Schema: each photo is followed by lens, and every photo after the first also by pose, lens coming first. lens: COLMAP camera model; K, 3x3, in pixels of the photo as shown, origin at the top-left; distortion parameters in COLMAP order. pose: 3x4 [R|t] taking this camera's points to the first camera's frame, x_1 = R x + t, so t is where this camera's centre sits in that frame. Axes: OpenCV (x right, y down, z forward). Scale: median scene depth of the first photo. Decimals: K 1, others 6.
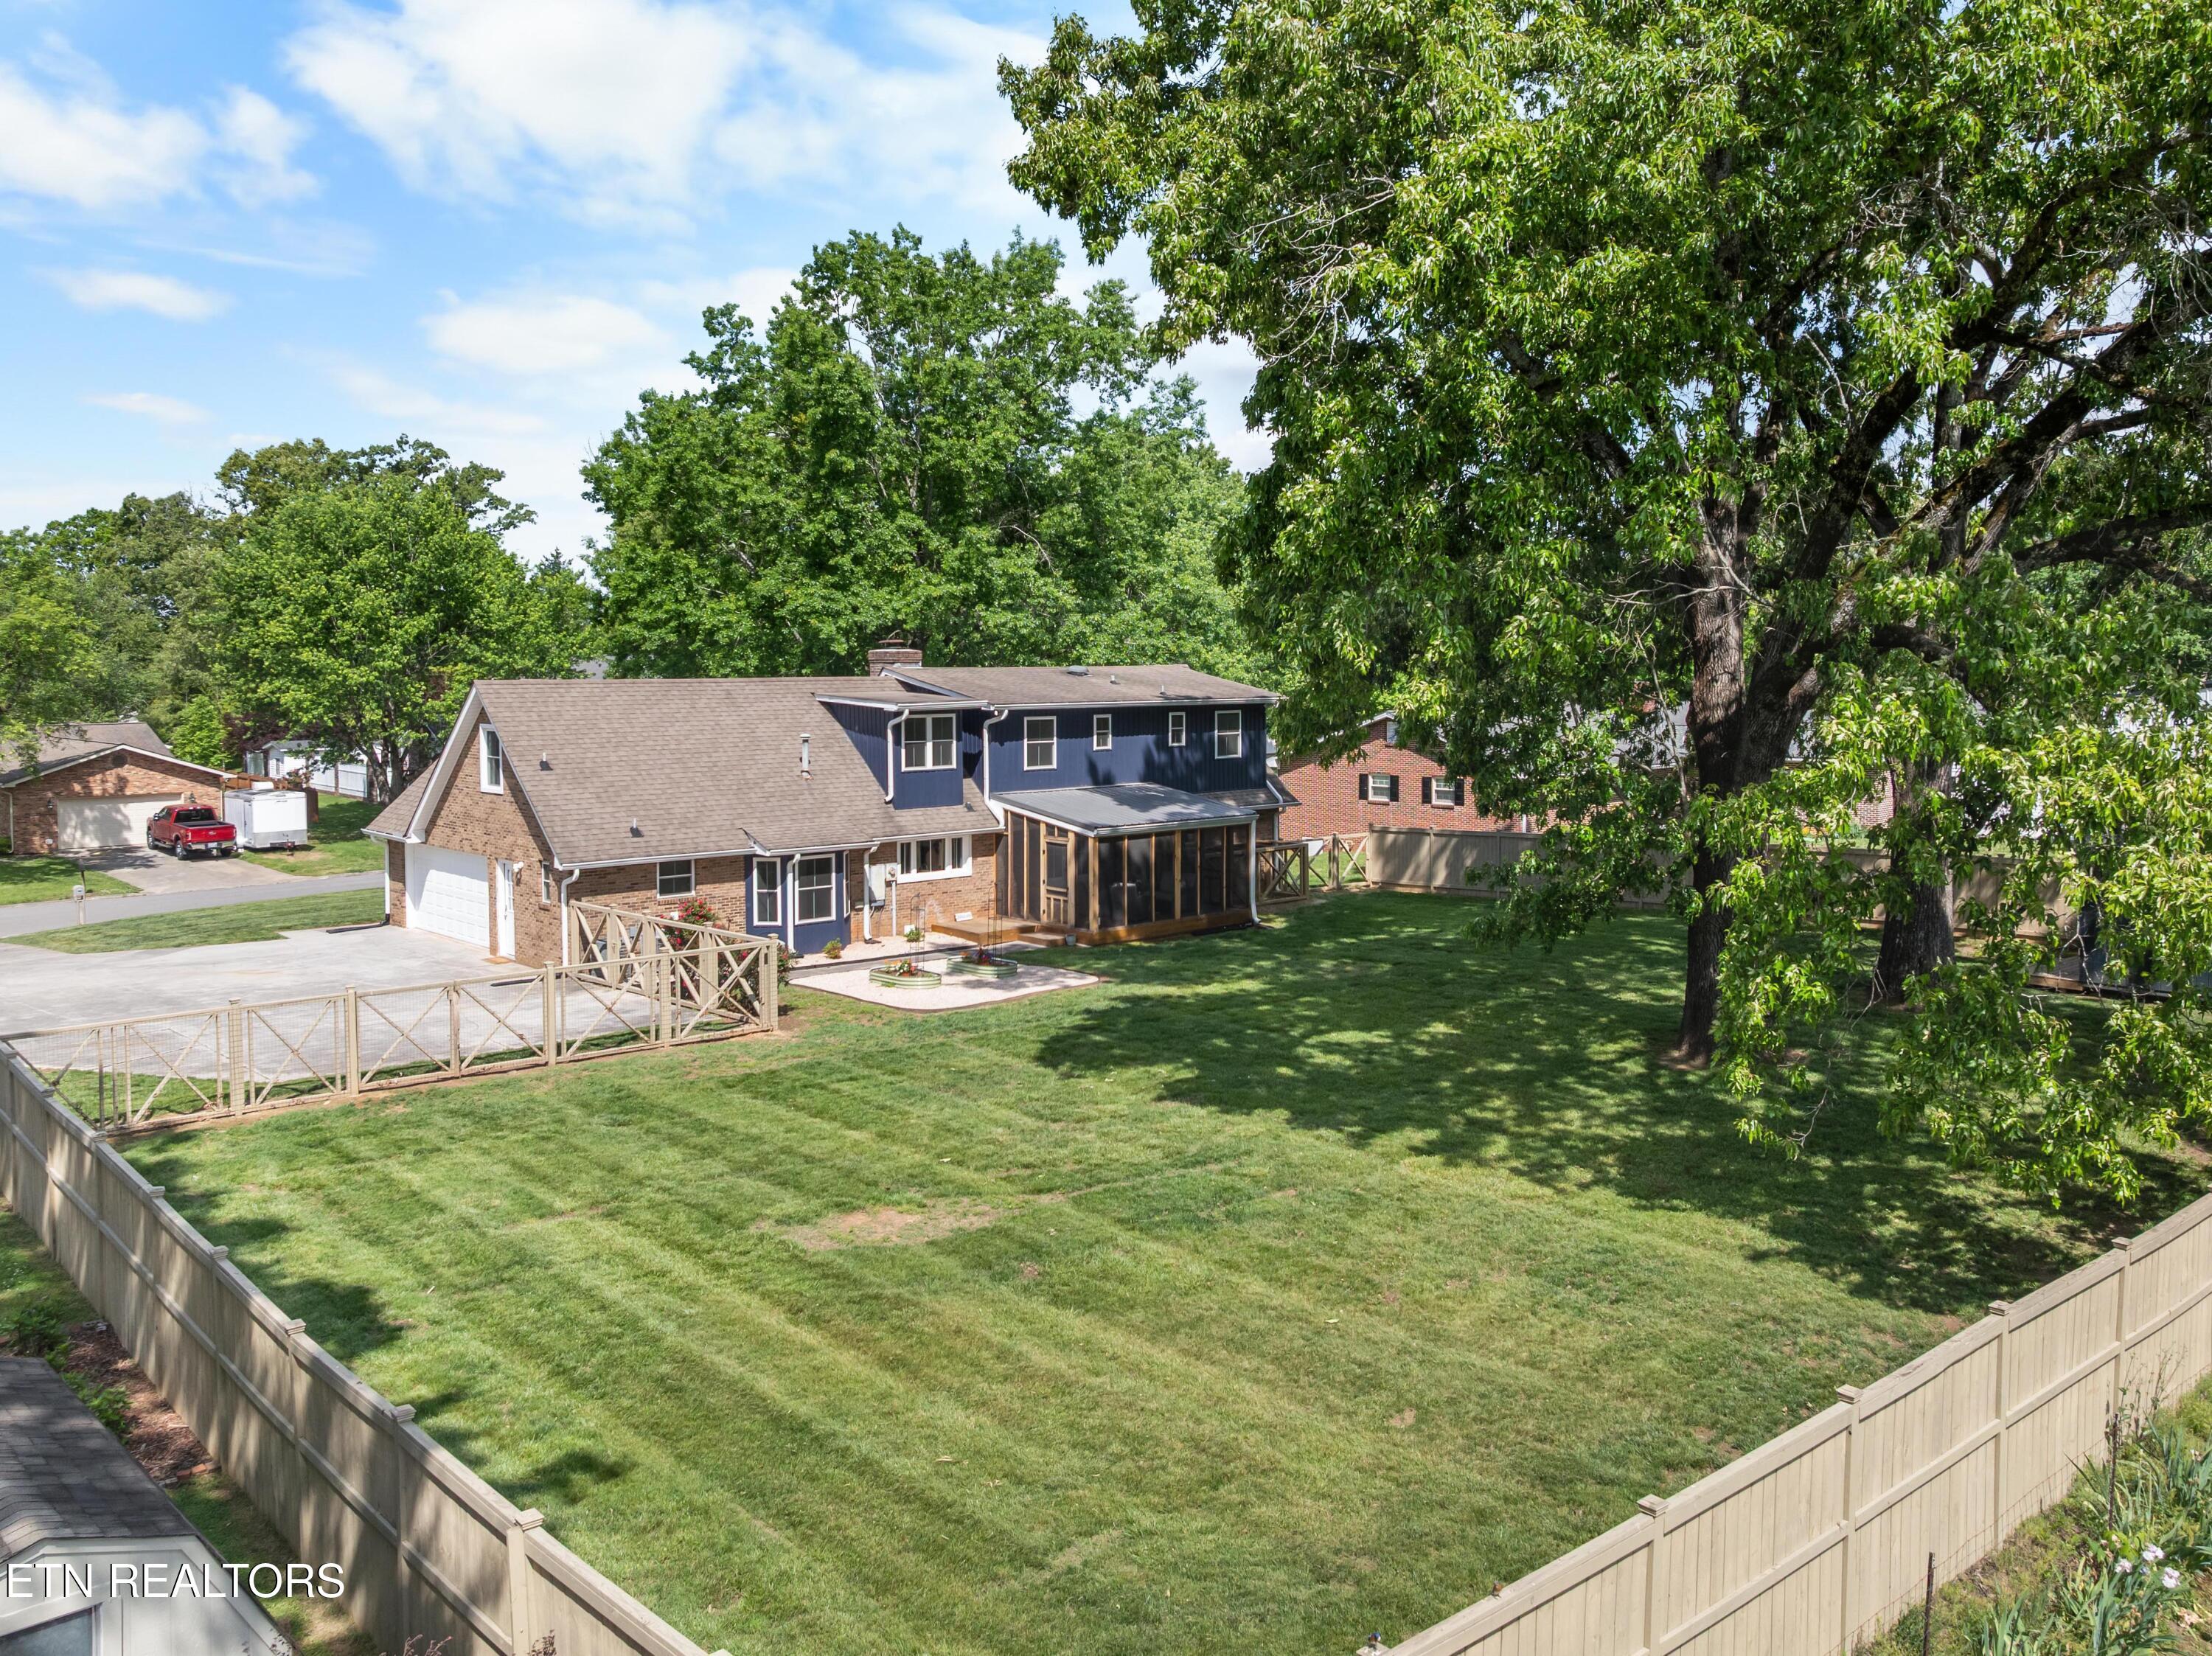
lens RADIAL K [[1547.7, 0, 1107.9], [0, 1547.7, 852.9], [0, 0, 1]] dist [-0.039985, 0.004867]
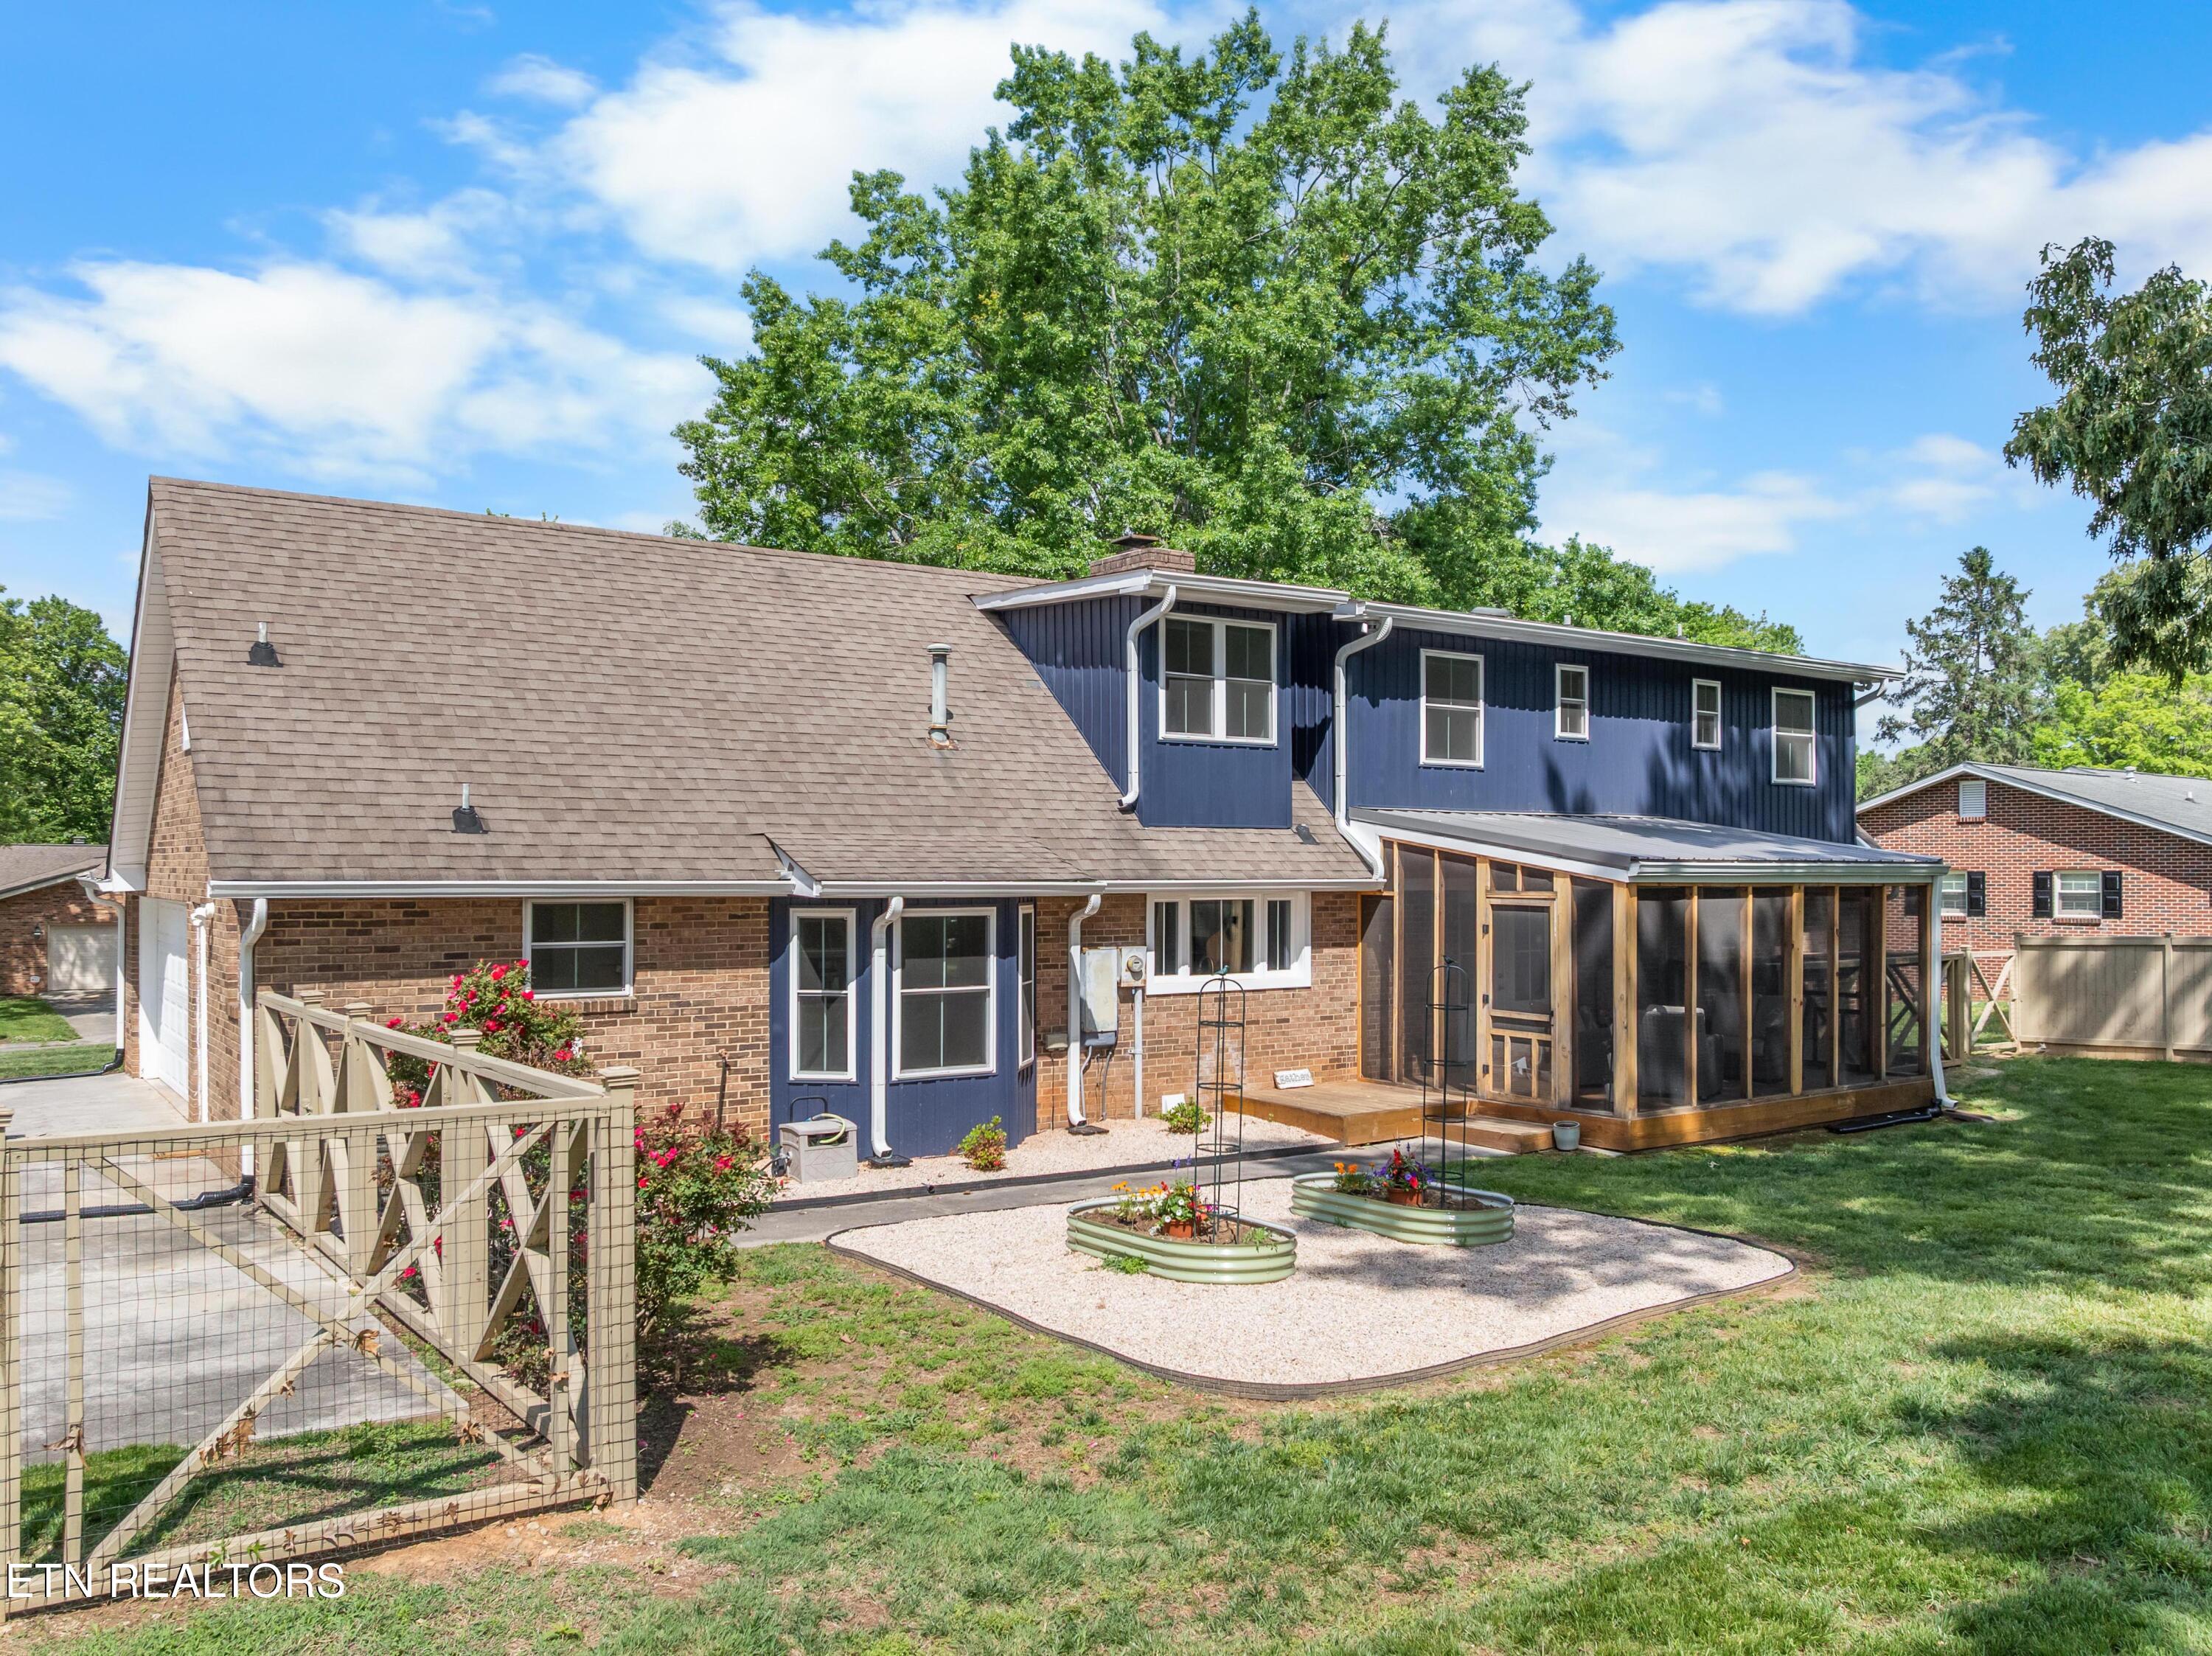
lens RADIAL K [[1602.4, 0, 1037.8], [0, 1602.4, 896.0], [0, 0, 1]] dist [-0.034574, -0.002193]
pose [[0.981465, -0.003931, -0.191603, -0.079213], [-0.014597, 0.995352, -0.095194, 0.034544], [0.191086, 0.096226, 0.976845, 0.548260]]
